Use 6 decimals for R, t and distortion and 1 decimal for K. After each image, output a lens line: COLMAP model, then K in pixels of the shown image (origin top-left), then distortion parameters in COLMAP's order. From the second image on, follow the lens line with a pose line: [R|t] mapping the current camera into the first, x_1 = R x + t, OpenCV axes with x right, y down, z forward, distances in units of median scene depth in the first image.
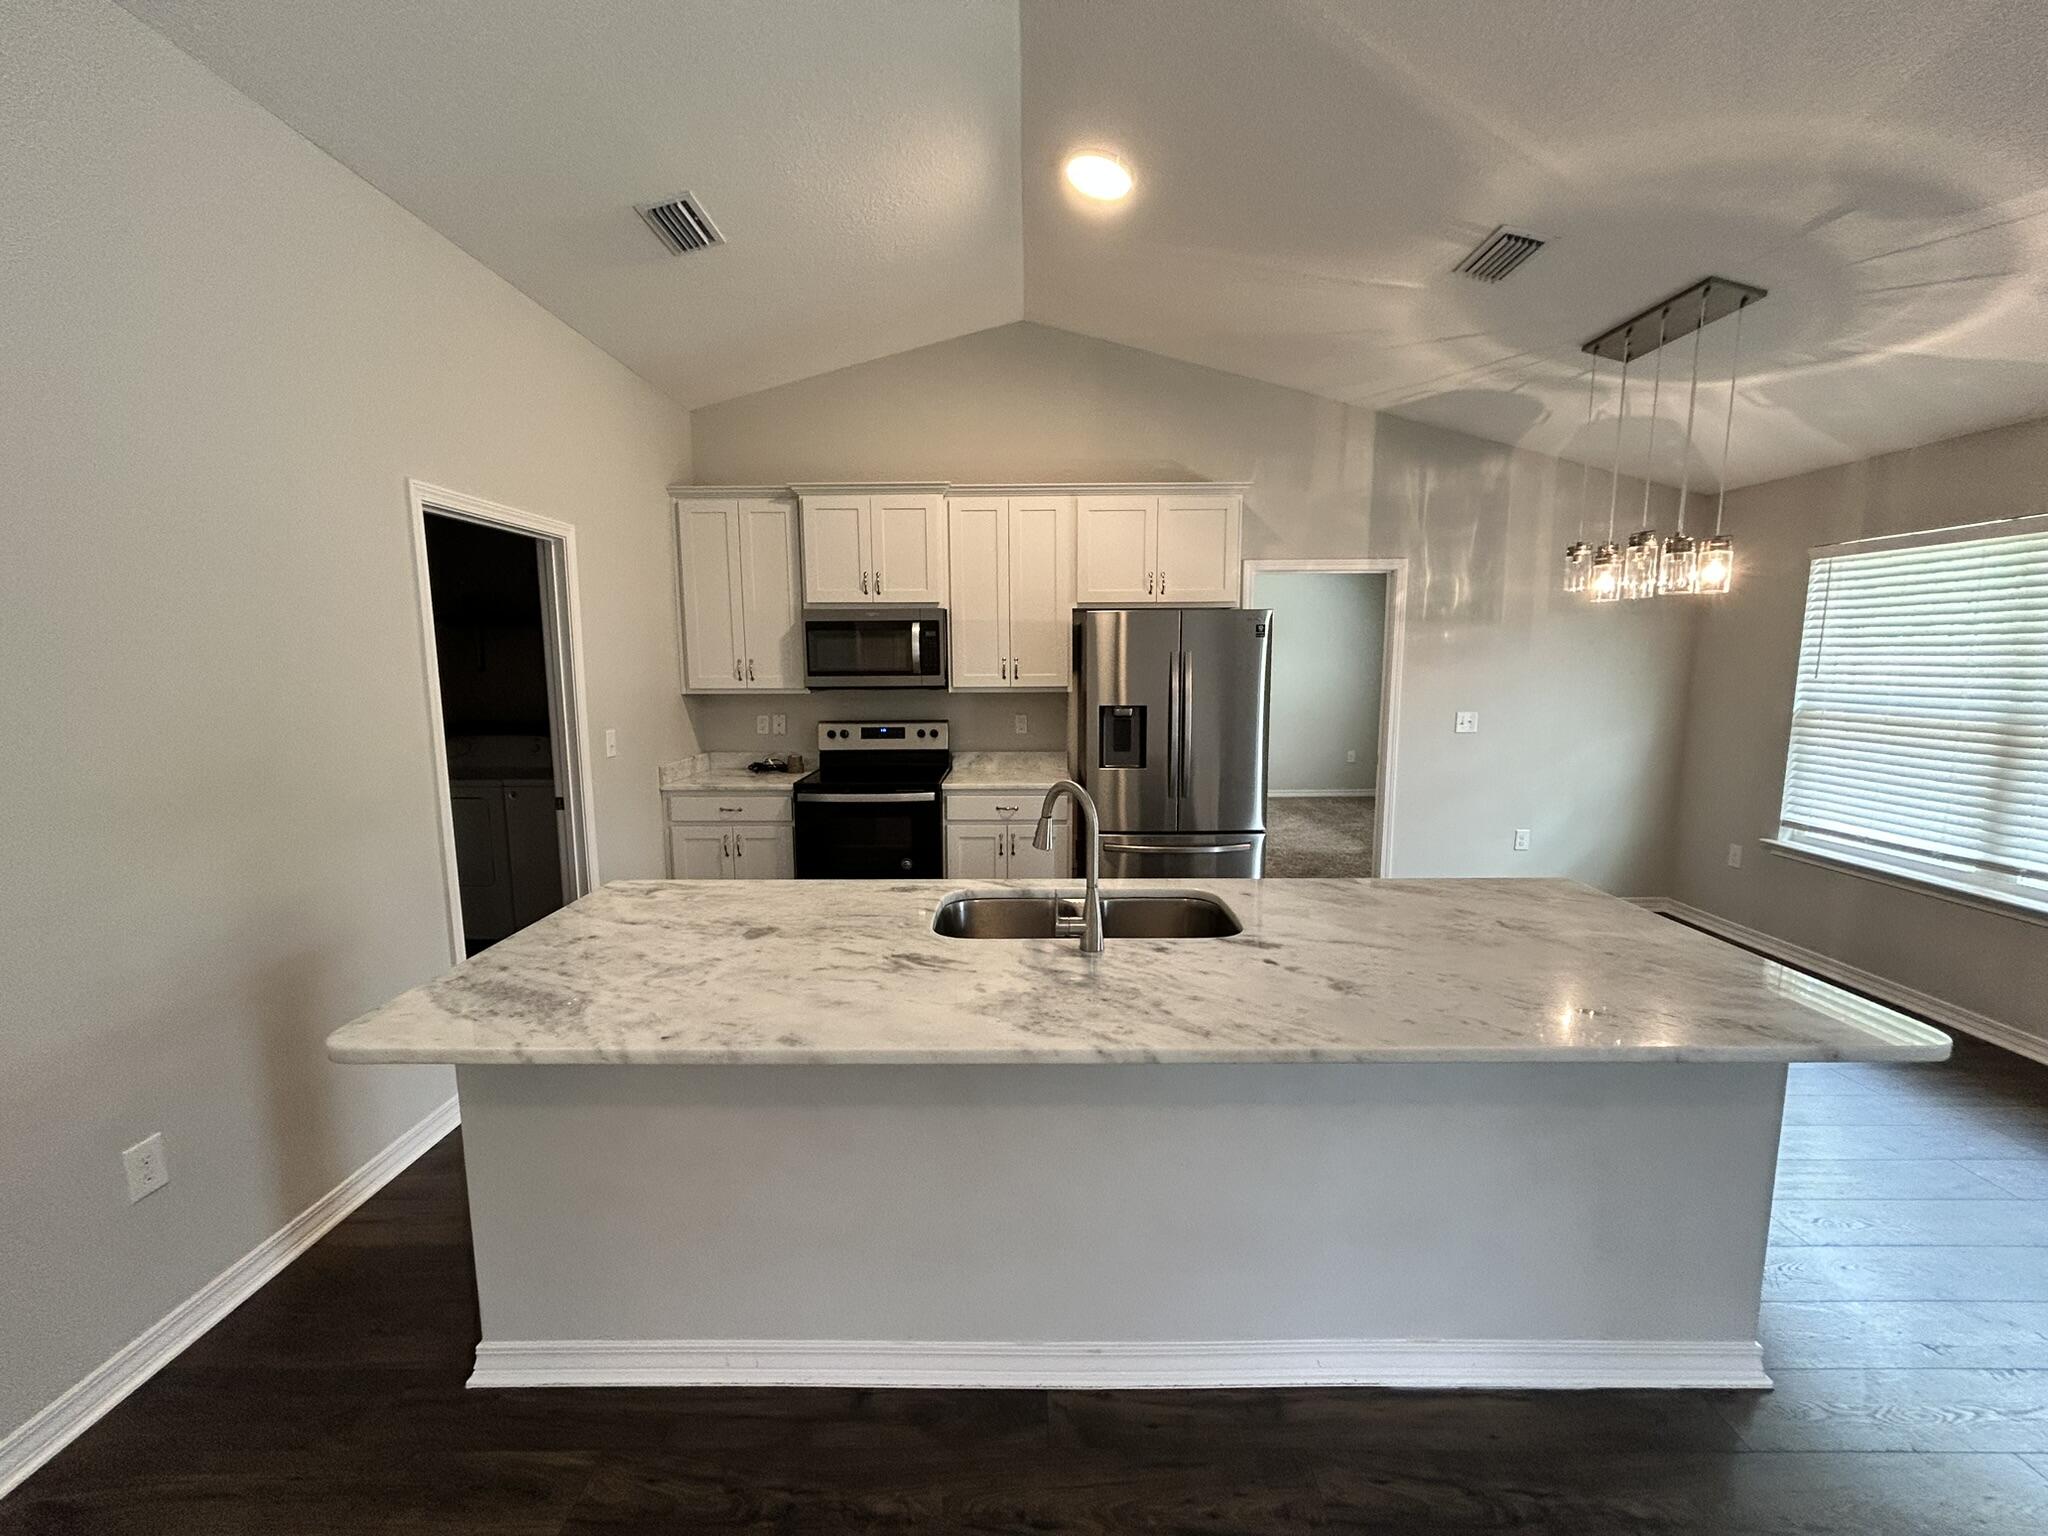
lens RADIAL K [[830.8, 0, 1024.0], [0, 830.8, 768.0], [0, 0, 1]] dist [0.000514, -0.000403]
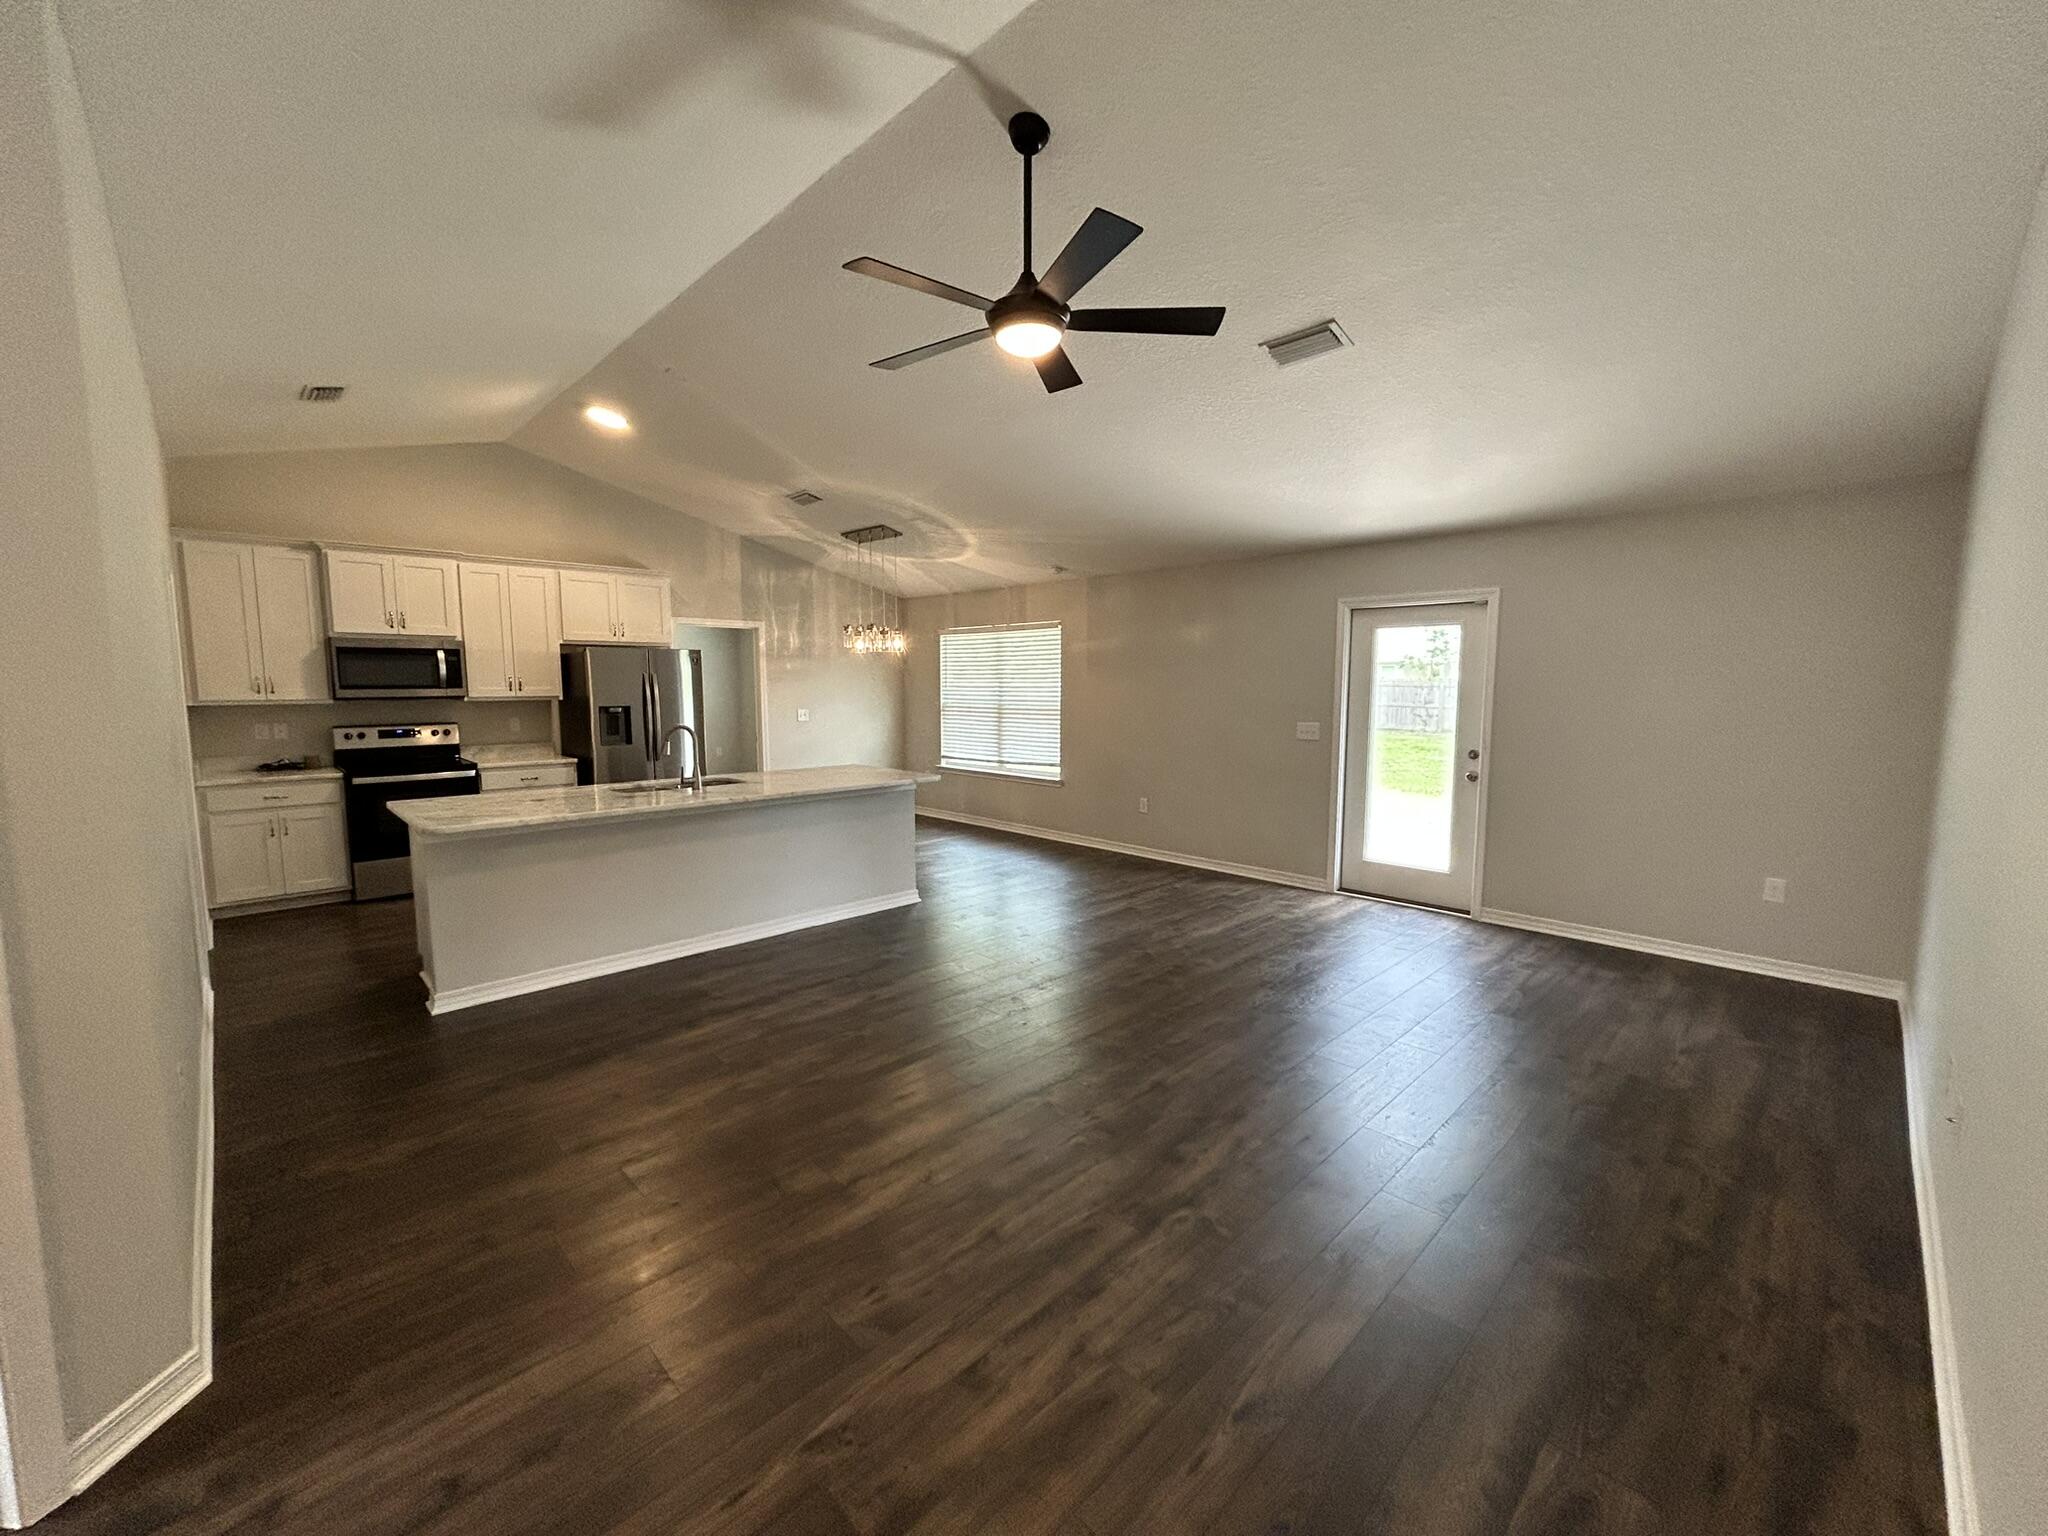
lens RADIAL K [[830.8, 0, 1024.0], [0, 830.8, 768.0], [0, 0, 1]] dist [0.000514, -0.000403]
pose [[0.711362, -0.068537, 0.699476, -0.415566], [0.088867, 0.996017, 0.007216, 0.094952], [-0.697185, 0.057027, 0.714620, -0.644653]]
